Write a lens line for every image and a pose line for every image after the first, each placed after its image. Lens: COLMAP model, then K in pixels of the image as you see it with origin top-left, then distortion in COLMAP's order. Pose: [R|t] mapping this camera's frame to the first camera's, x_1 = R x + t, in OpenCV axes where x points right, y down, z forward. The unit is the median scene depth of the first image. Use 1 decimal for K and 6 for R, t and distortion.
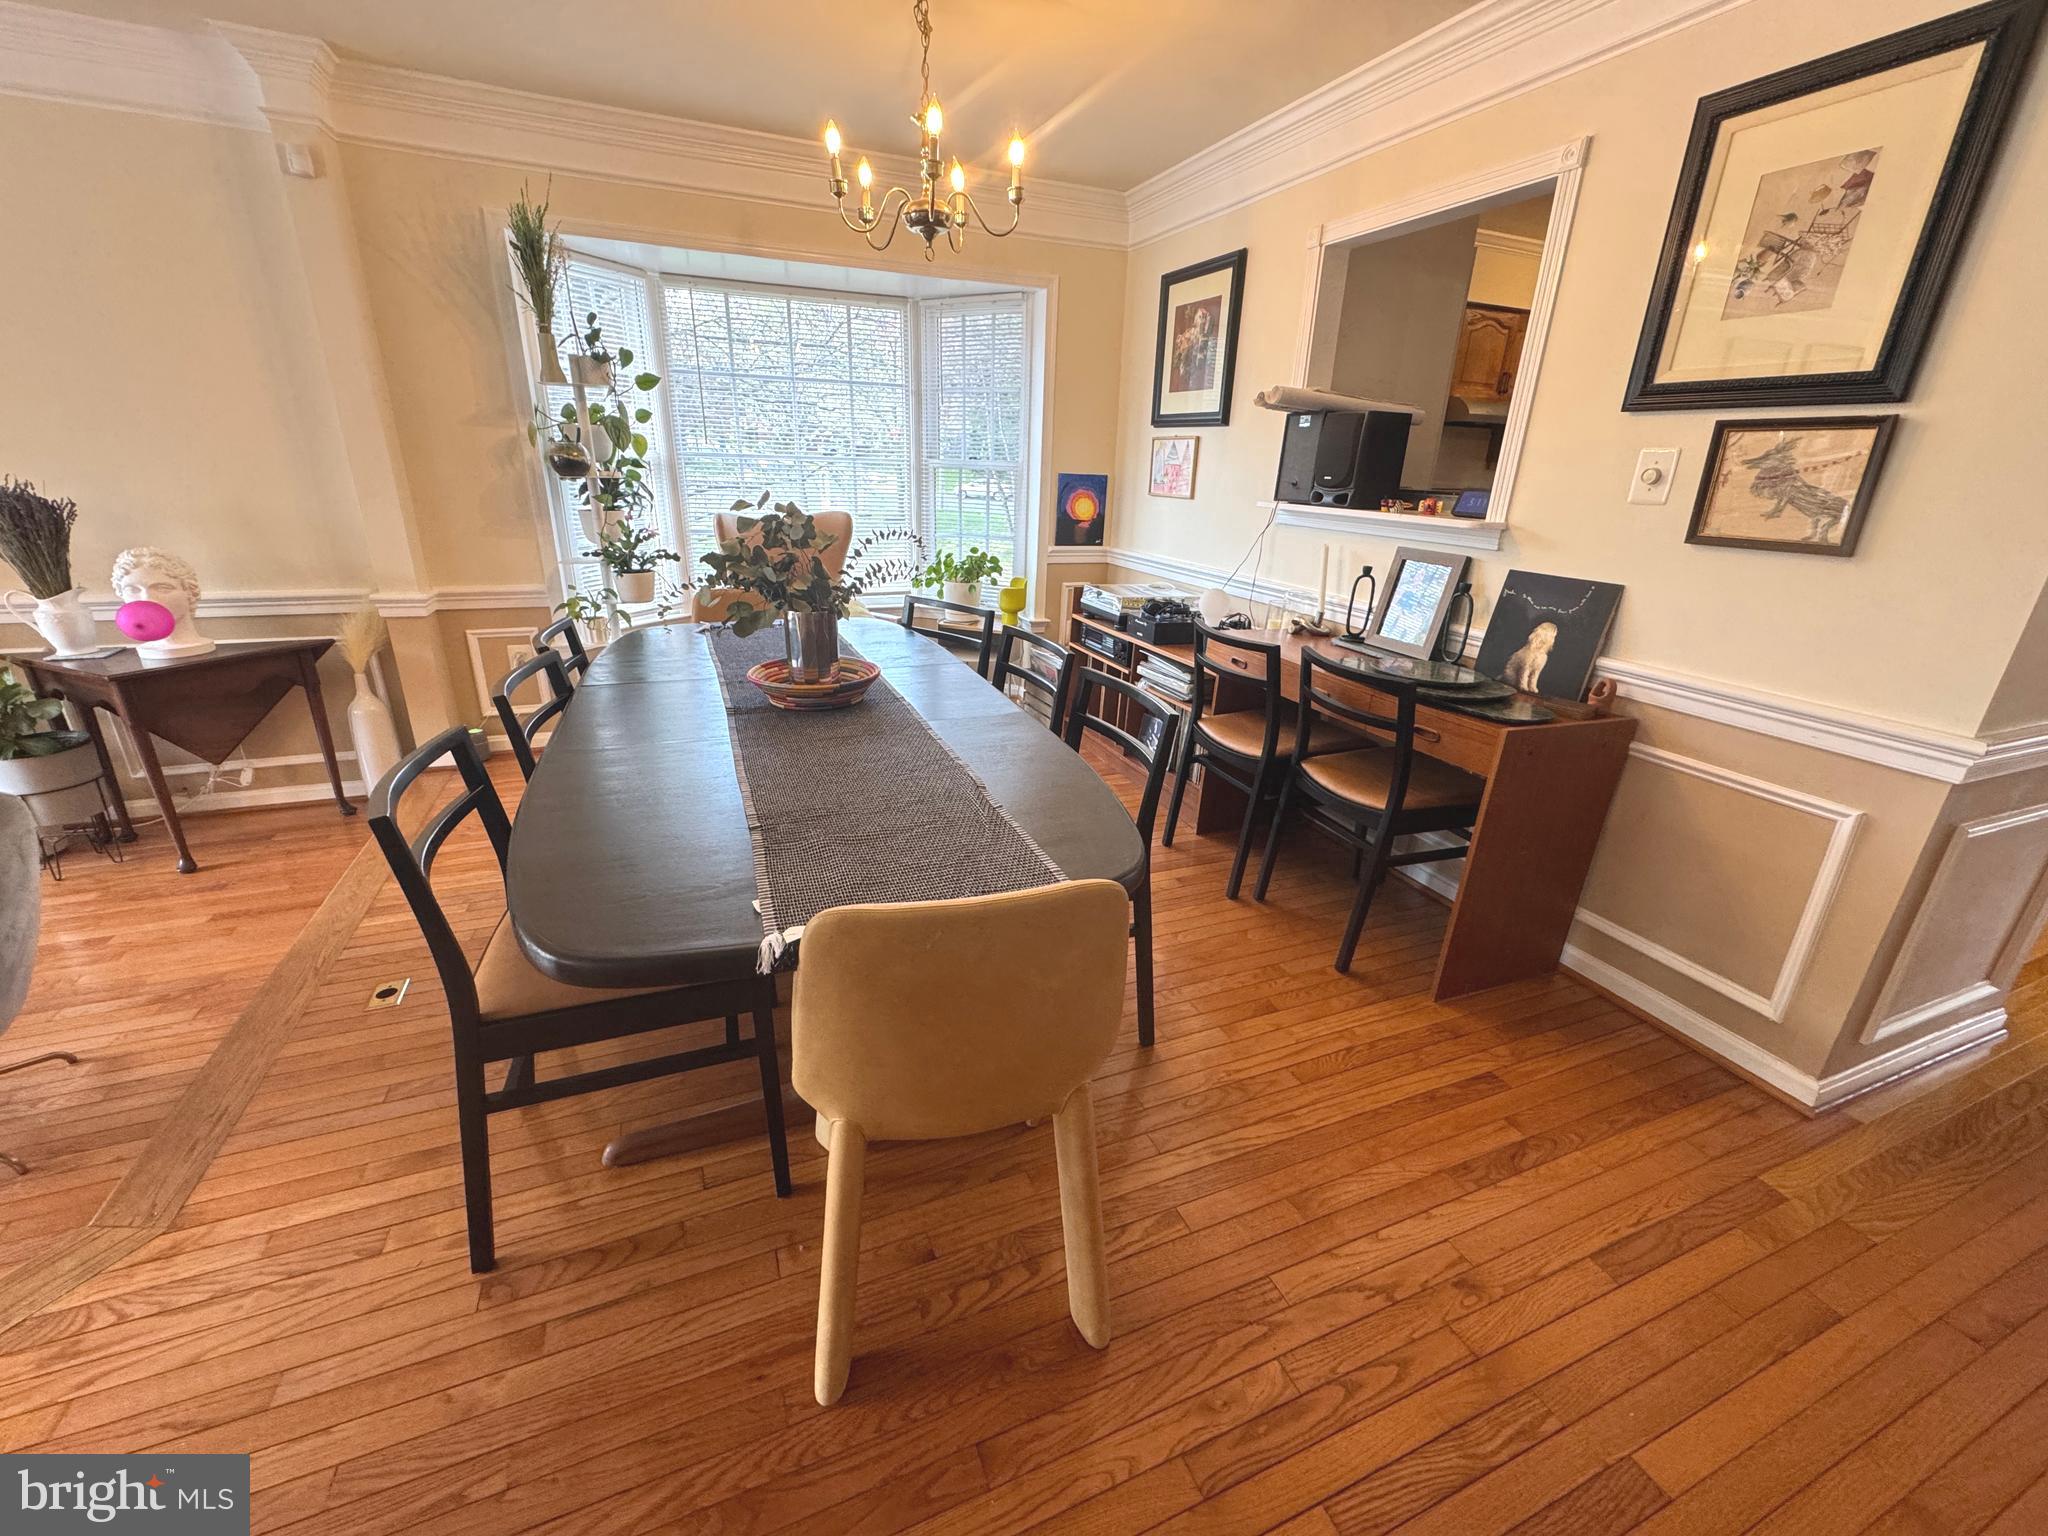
lens RADIAL K [[818.4, 0, 1024.6], [0, 818.4, 763.5], [0, 0, 1]] dist [-0.003411, 0.000118]
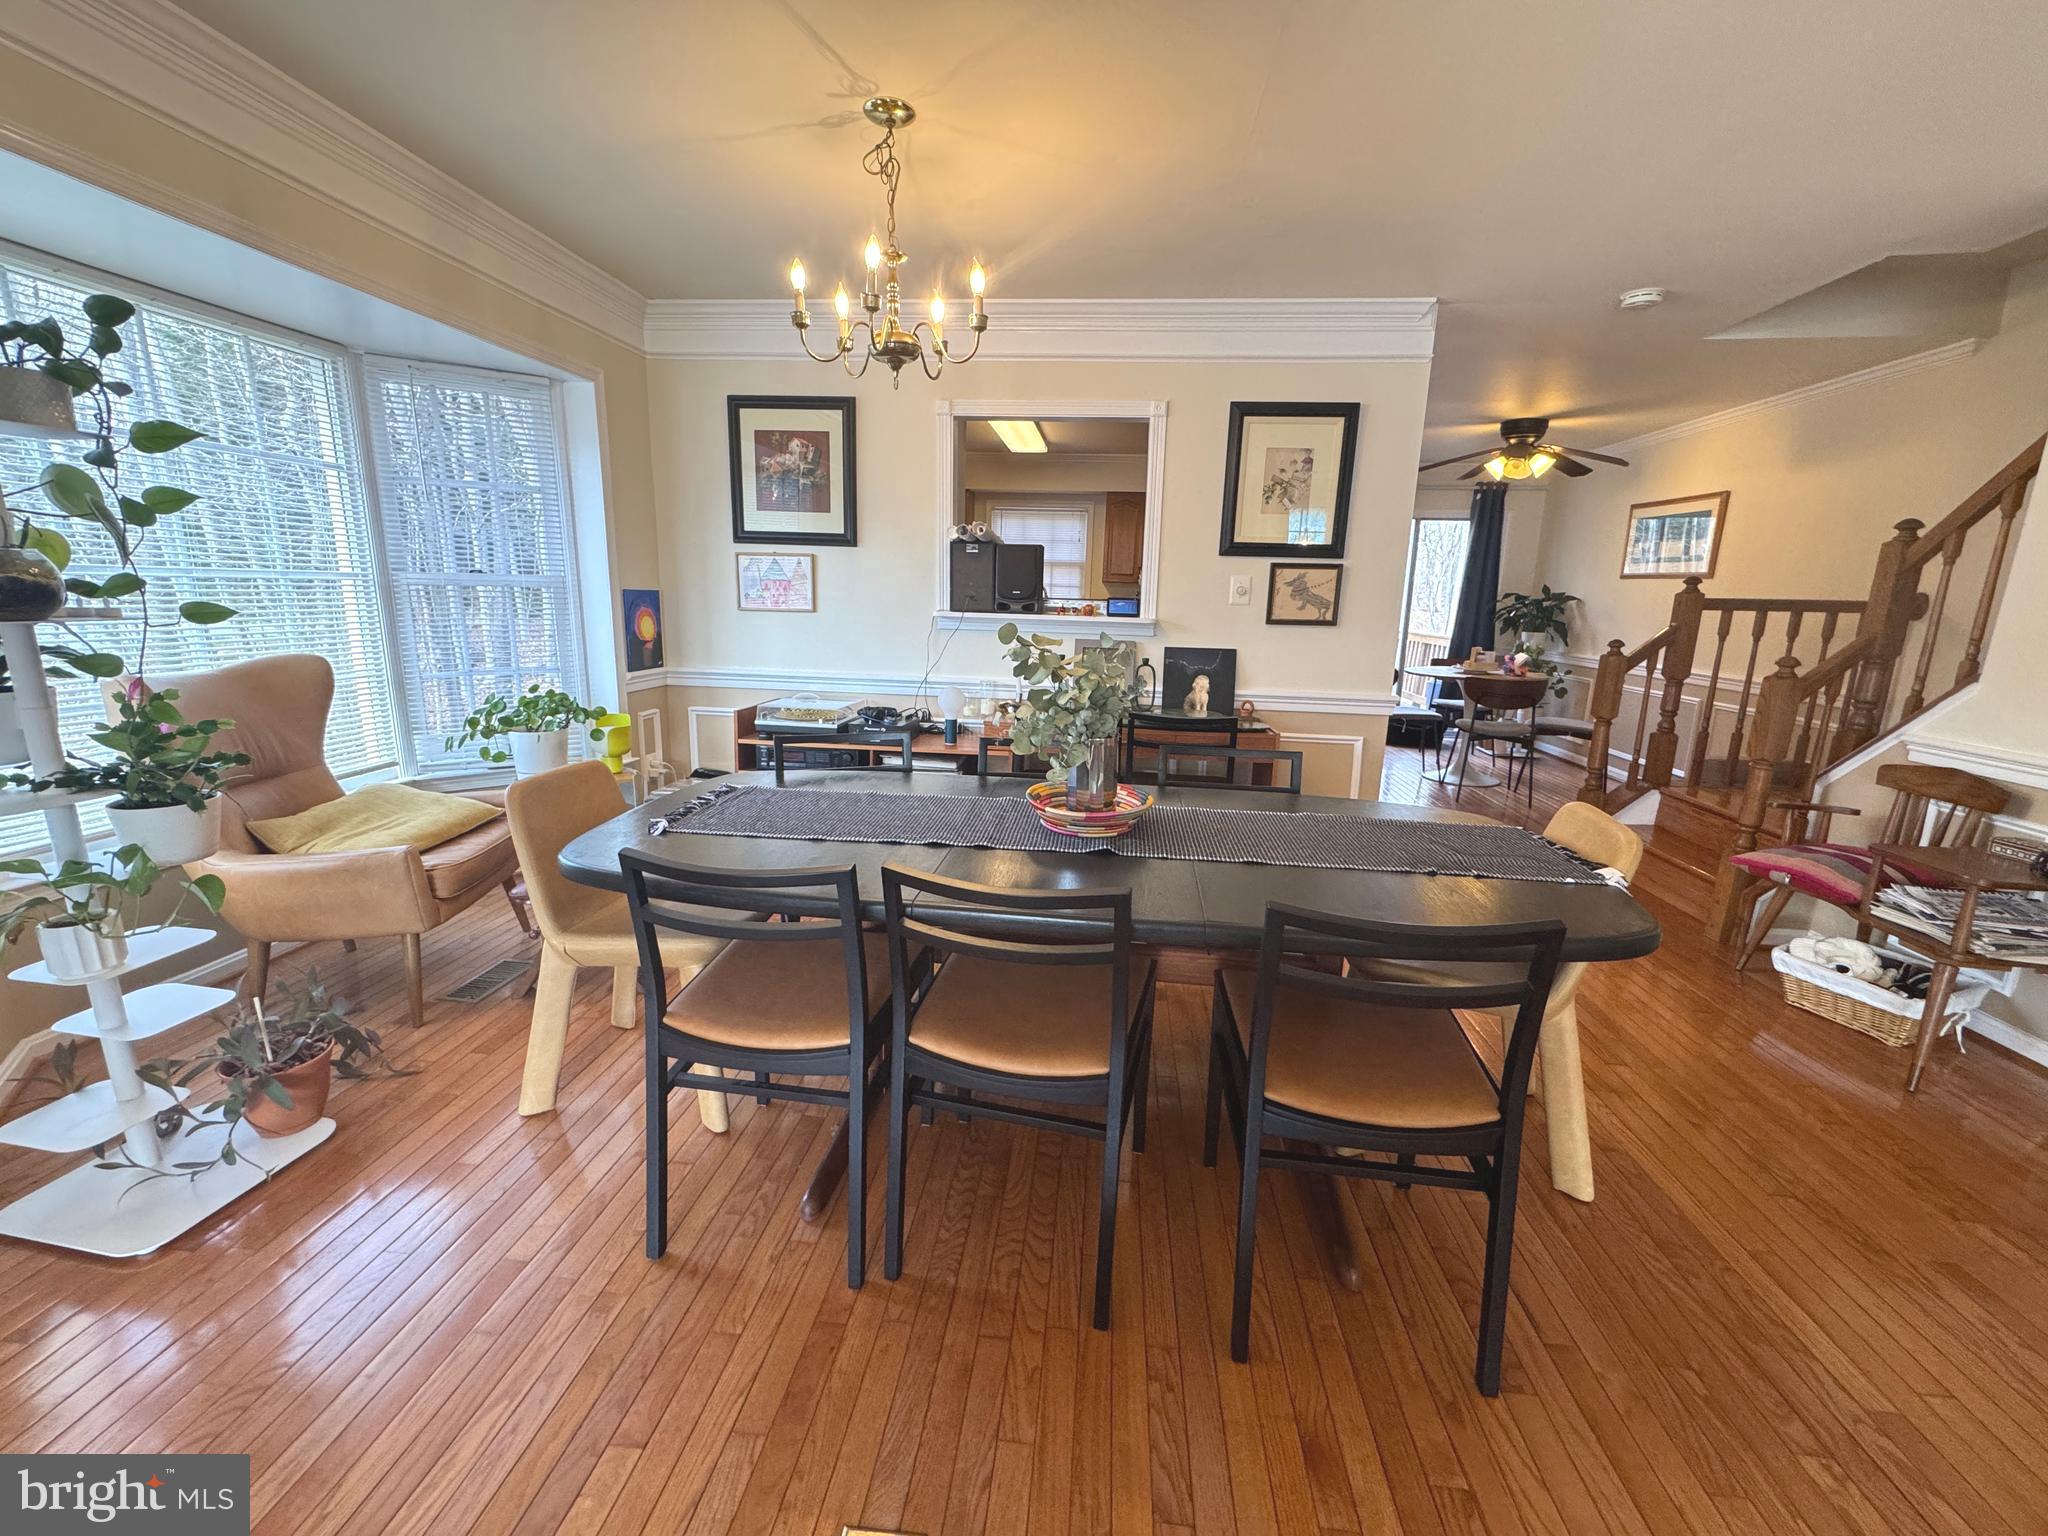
lens RADIAL K [[818.4, 0, 1027.3], [0, 818.4, 763.0], [0, 0, 1]] dist [-0.003411, 0.000118]
pose [[0.479192, -0.198316, 0.855013, -0.931073], [0.293847, 0.954174, 0.056629, -0.188679], [-0.827061, 0.224106, 0.515506, 0.446901]]
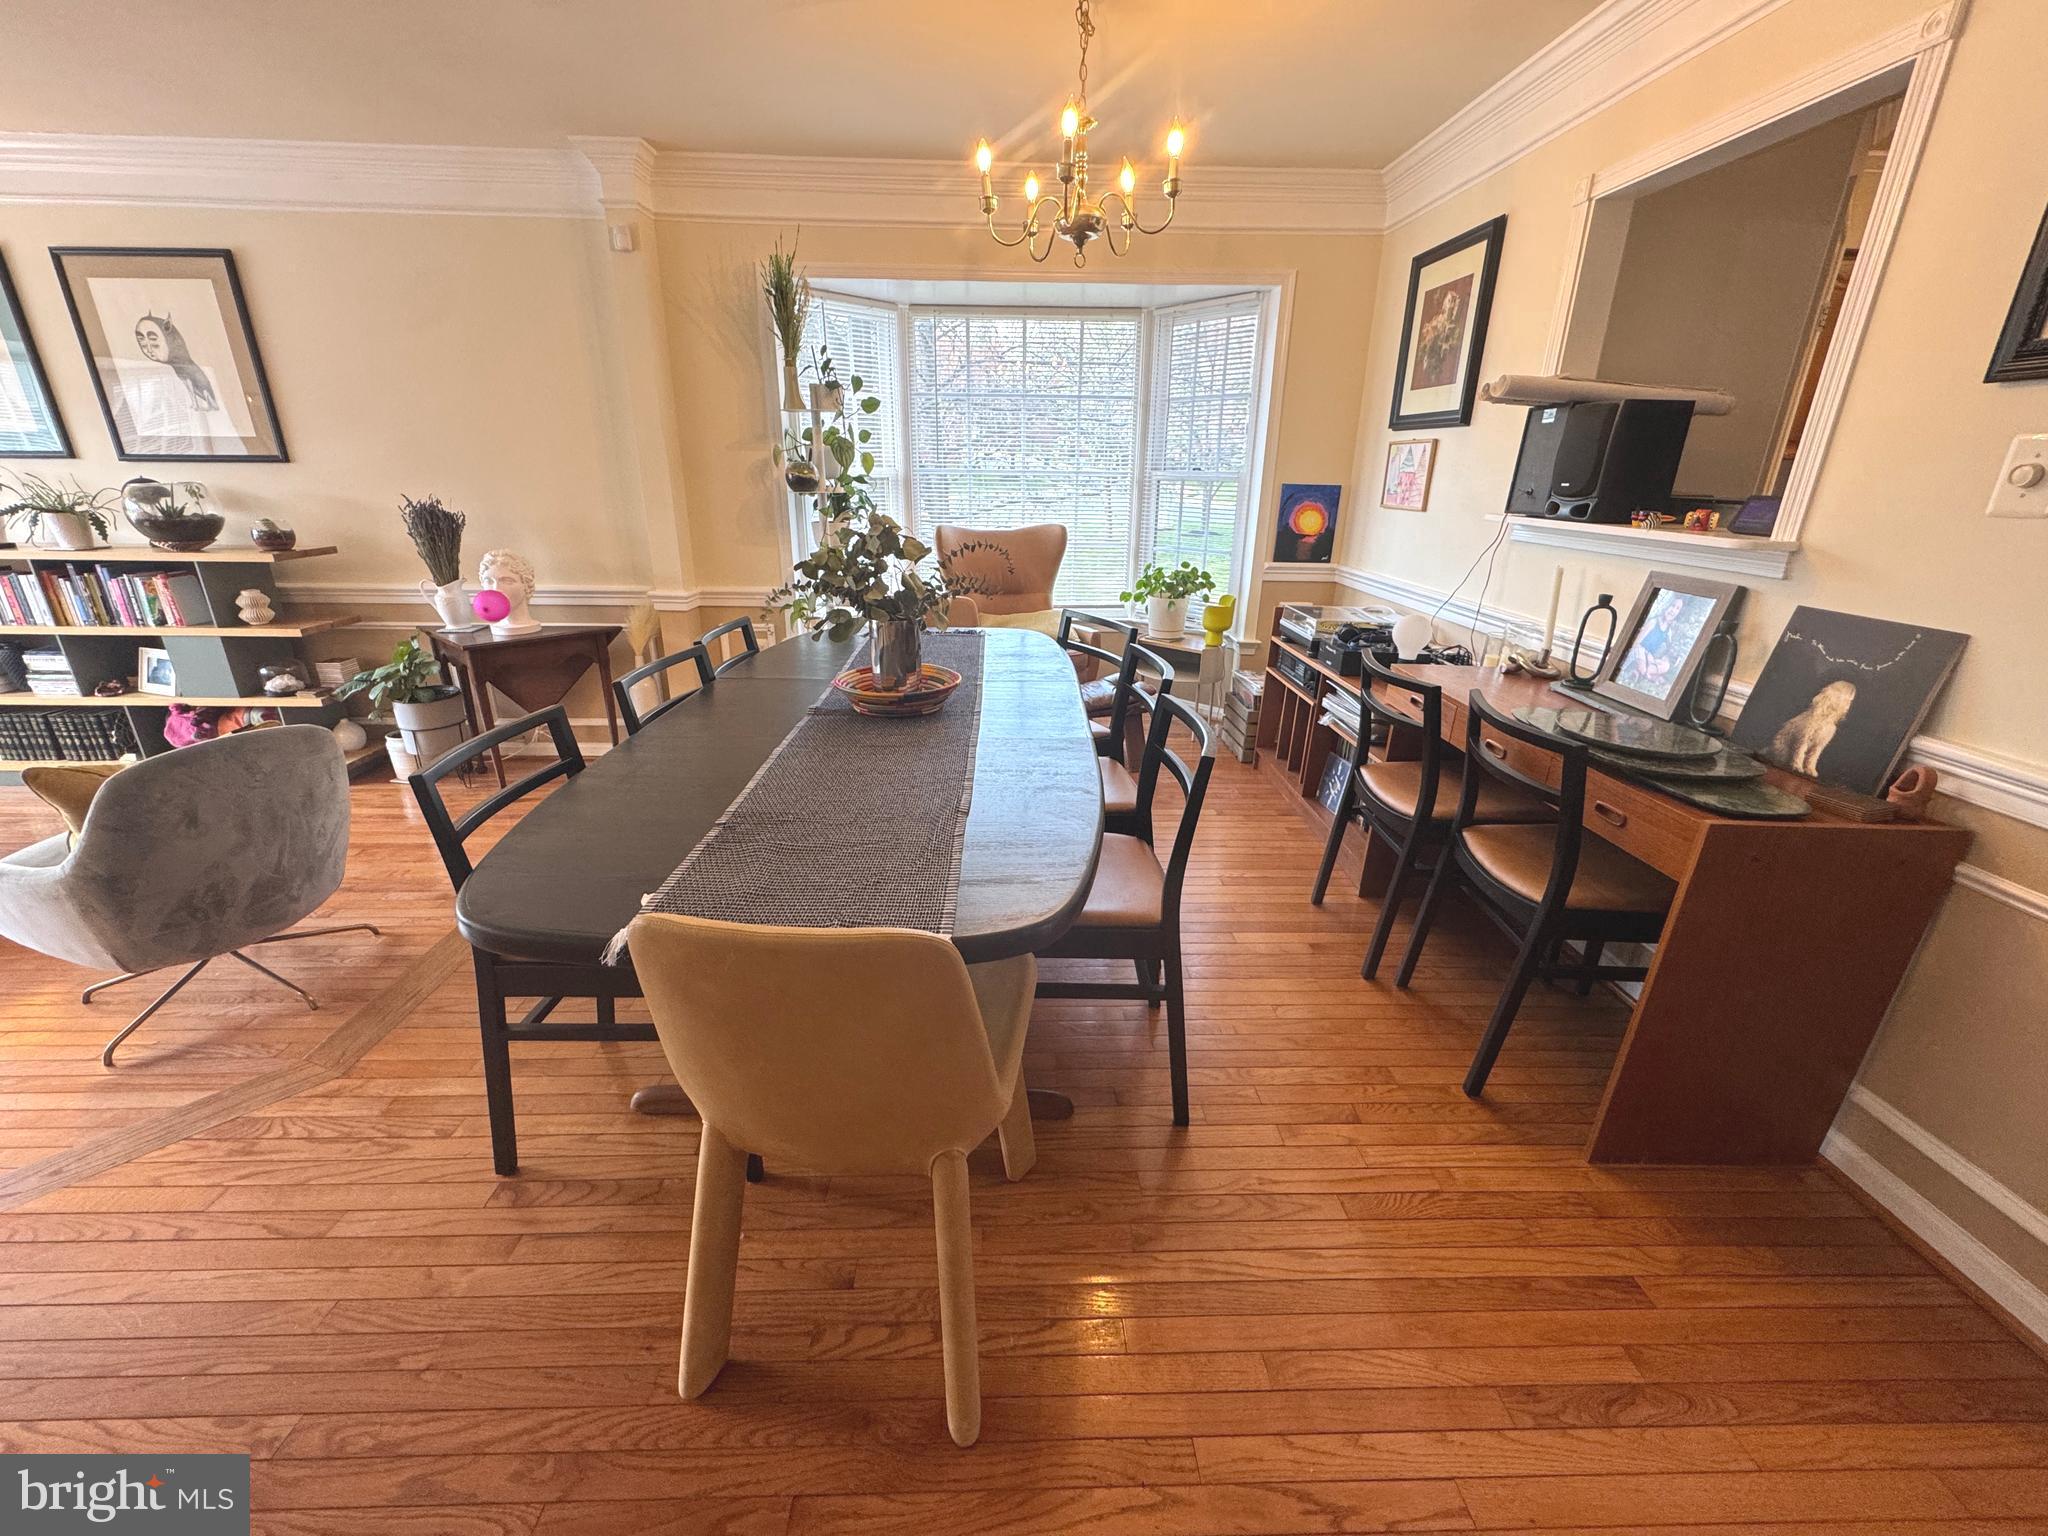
lens RADIAL K [[818.4, 0, 1024.3], [0, 818.4, 763.6], [0, 0, 1]] dist [-0.003411, 0.000118]
pose [[0.934881, 0.102765, -0.339759, 0.205222], [-0.107747, 0.994169, 0.004225, -0.024135], [0.338212, 0.032658, 0.940503, 0.079422]]
